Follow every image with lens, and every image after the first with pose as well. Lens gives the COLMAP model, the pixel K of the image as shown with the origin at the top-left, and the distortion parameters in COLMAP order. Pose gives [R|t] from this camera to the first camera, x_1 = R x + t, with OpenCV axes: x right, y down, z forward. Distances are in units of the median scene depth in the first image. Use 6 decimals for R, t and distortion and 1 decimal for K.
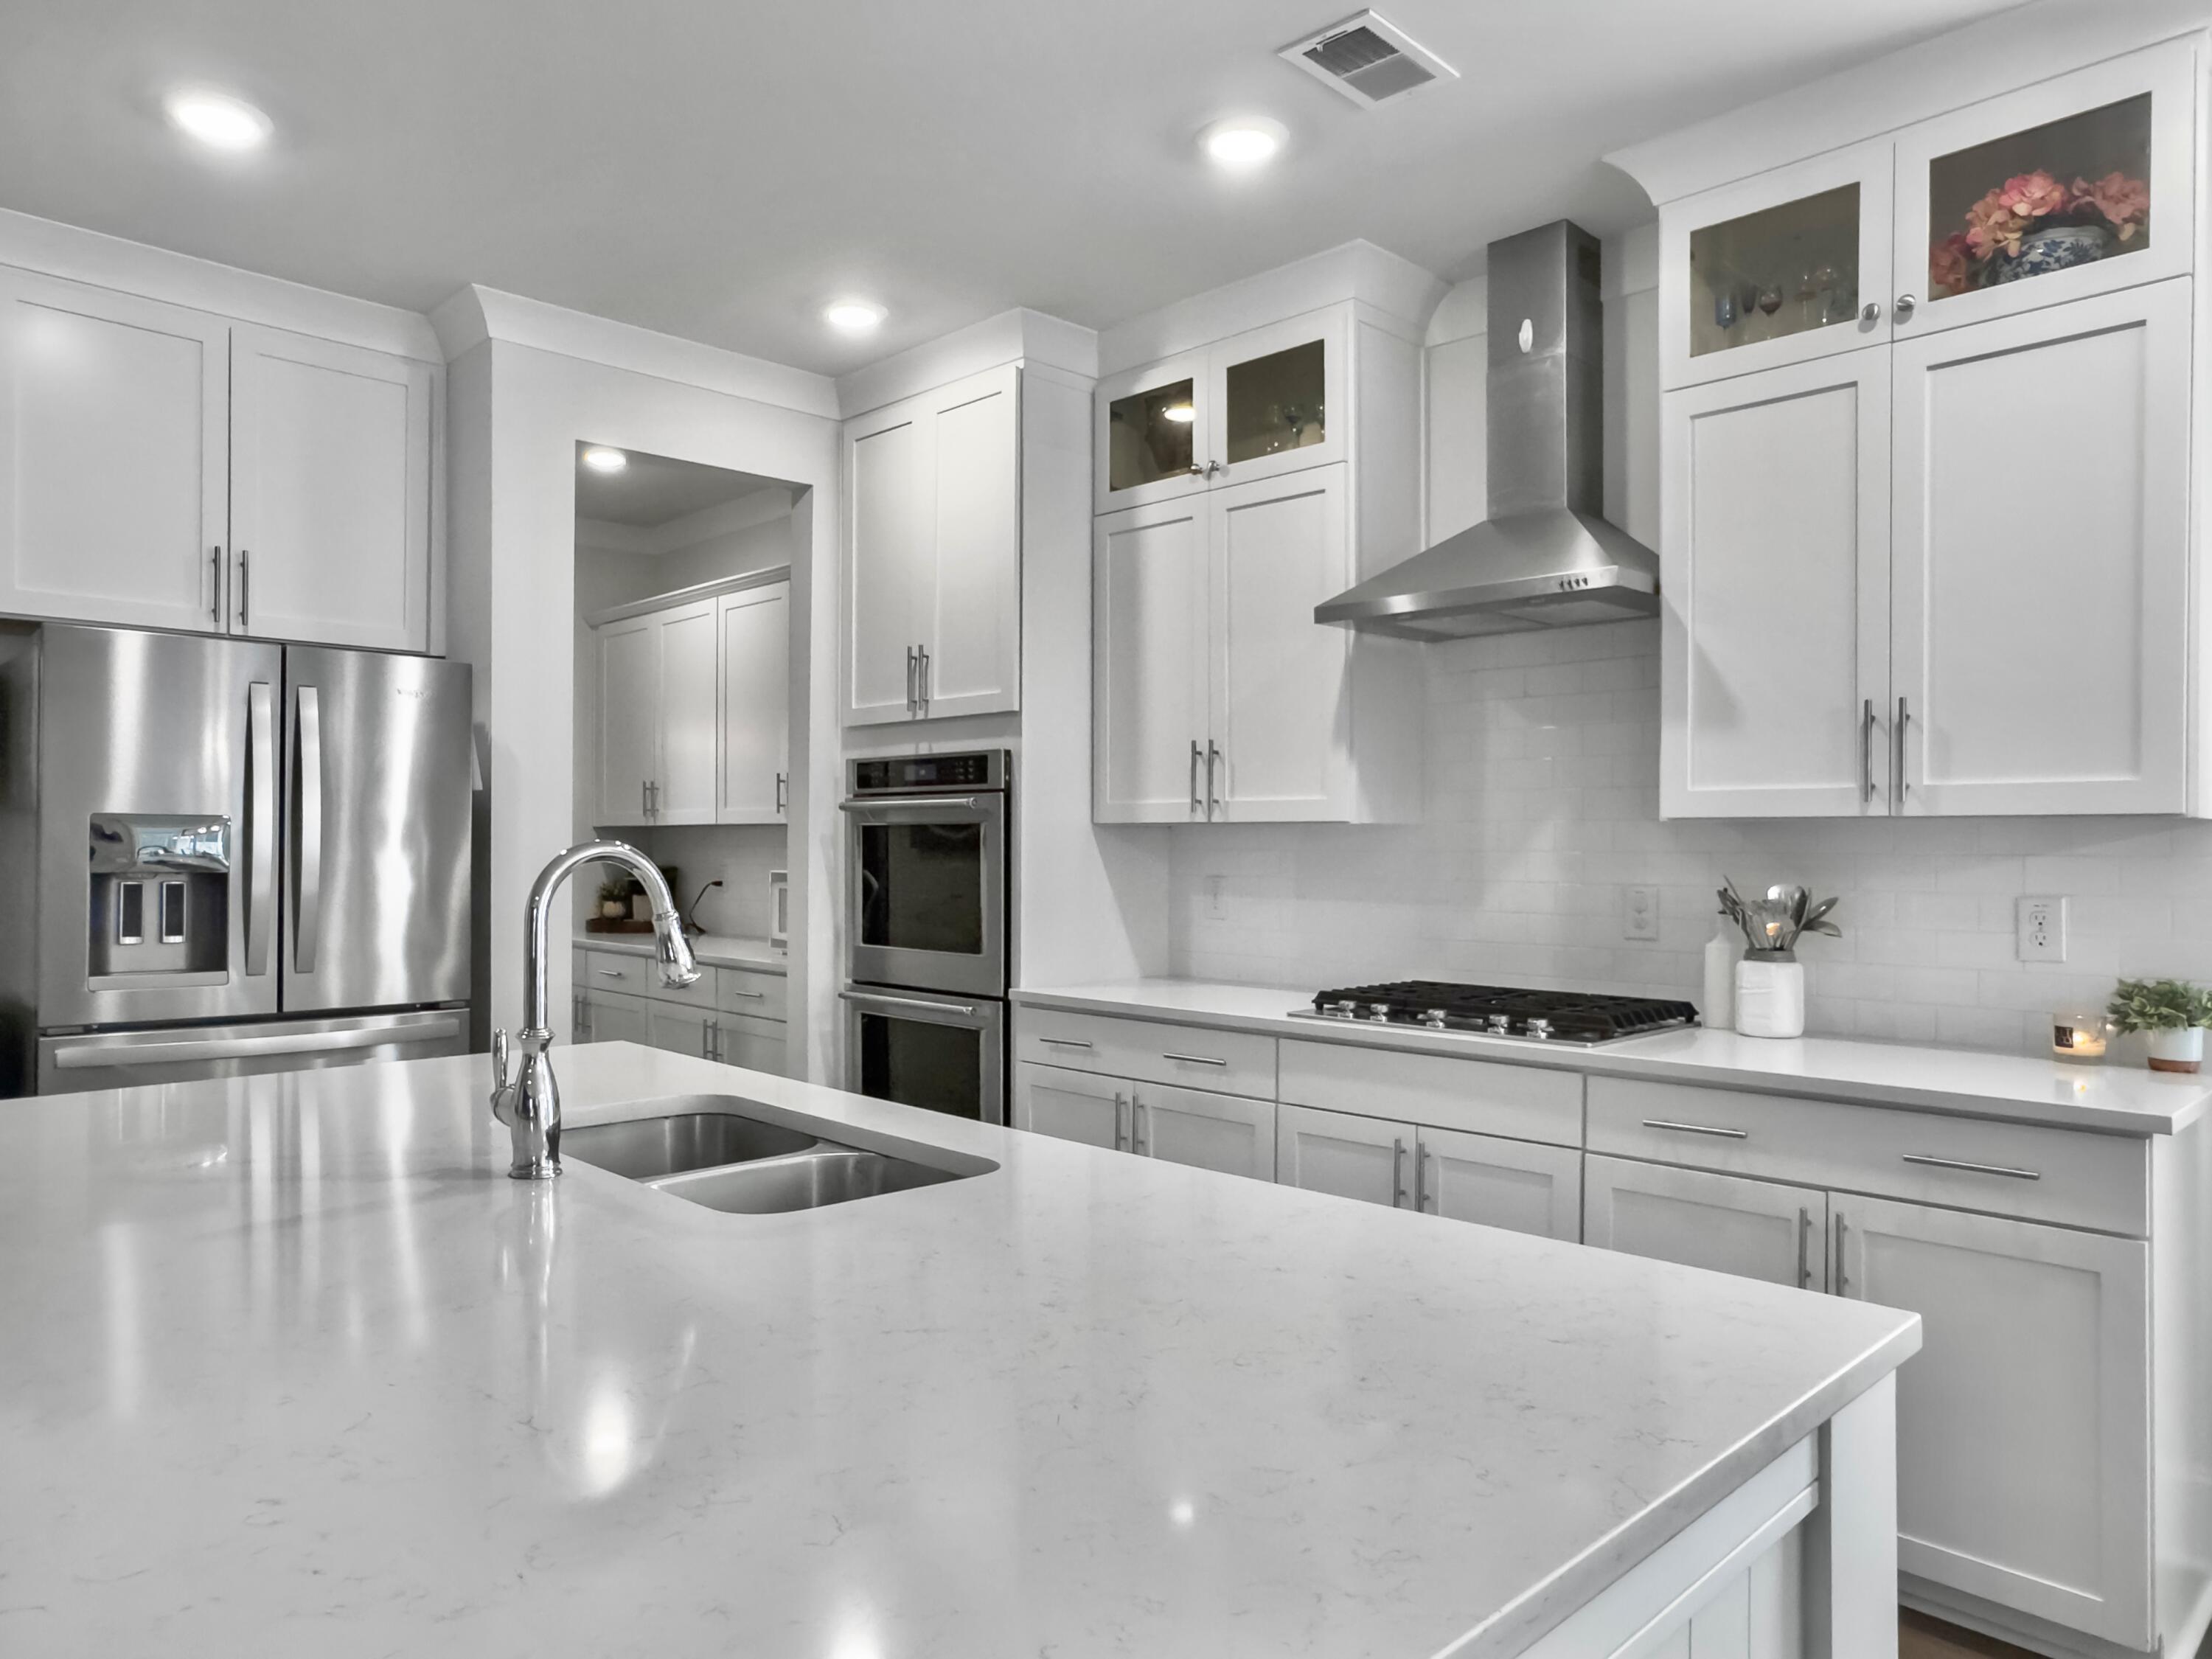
lens RADIAL K [[1441.2, 0, 1118.5], [0, 1441.2, 830.7], [0, 0, 1]] dist [-0.017392, 0.011825]
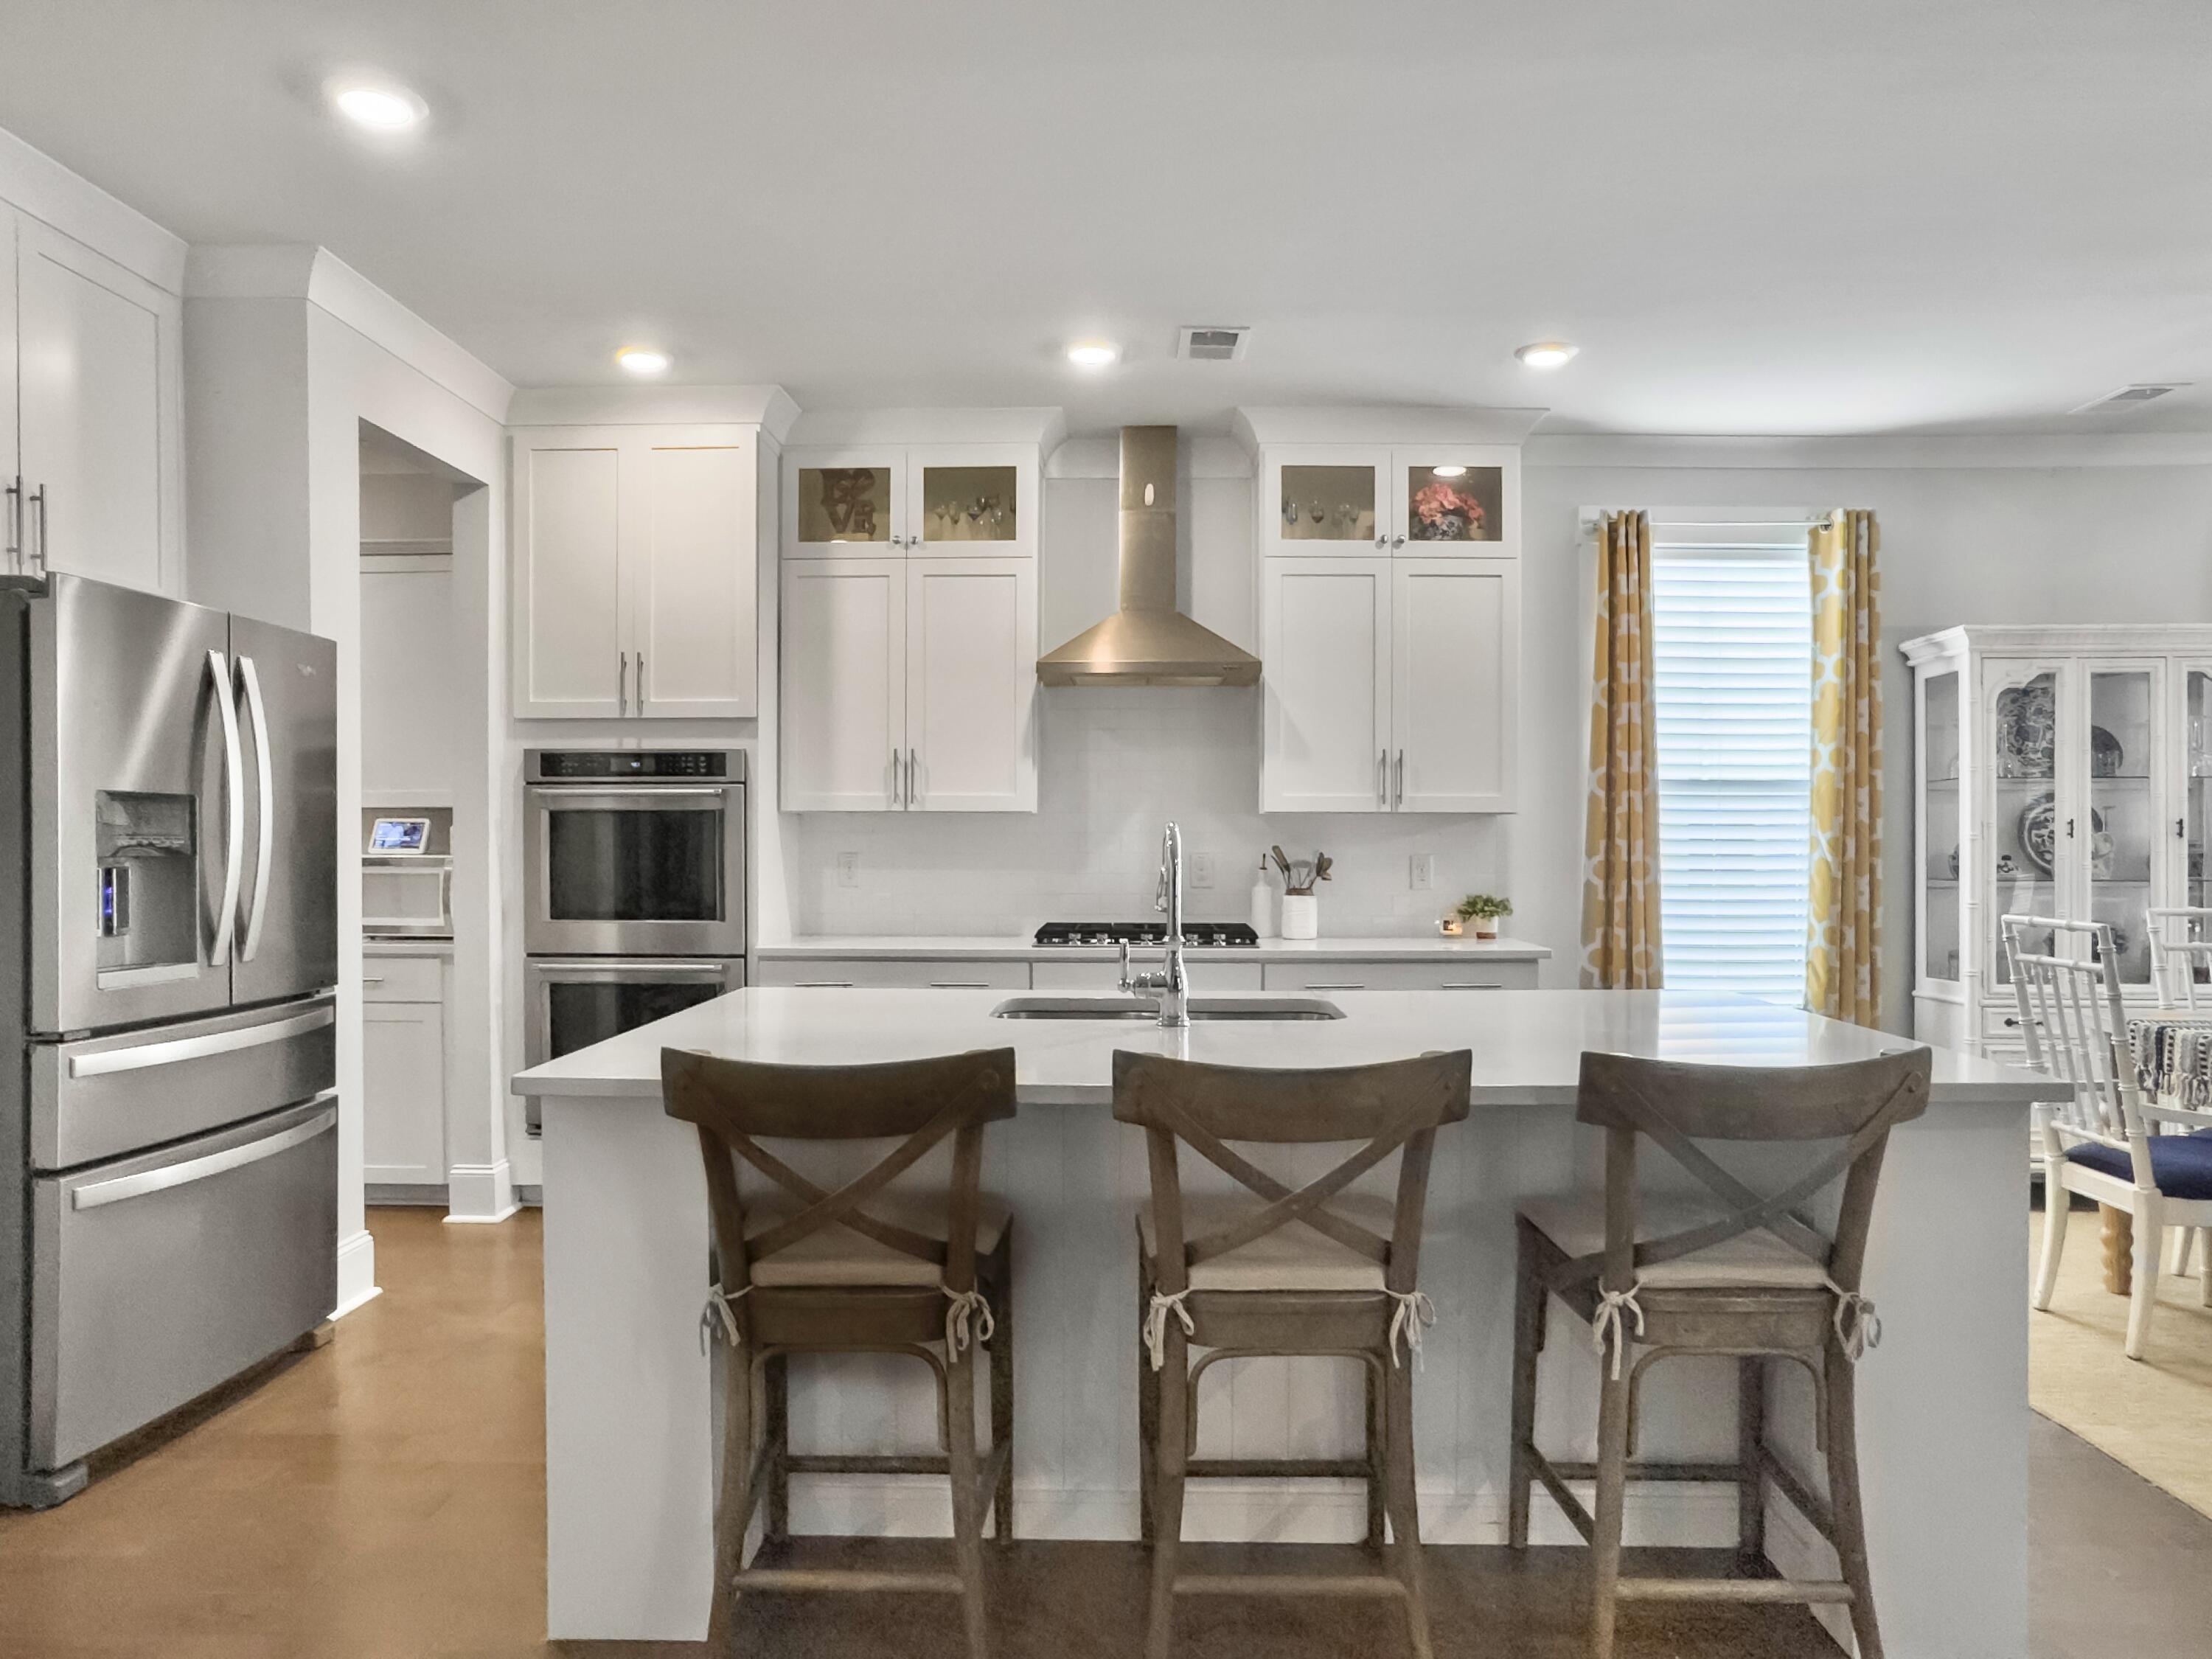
lens RADIAL K [[1347.6, 0, 1115.9], [0, 1347.6, 834.9], [0, 0, 1]] dist [-0.018385, 0.005938]
pose [[0.729409, -0.001722, 0.684075, -0.673478], [-0.004650, 0.999961, 0.007475, 0.005755], [-0.684062, -0.008633, 0.729373, -0.025074]]
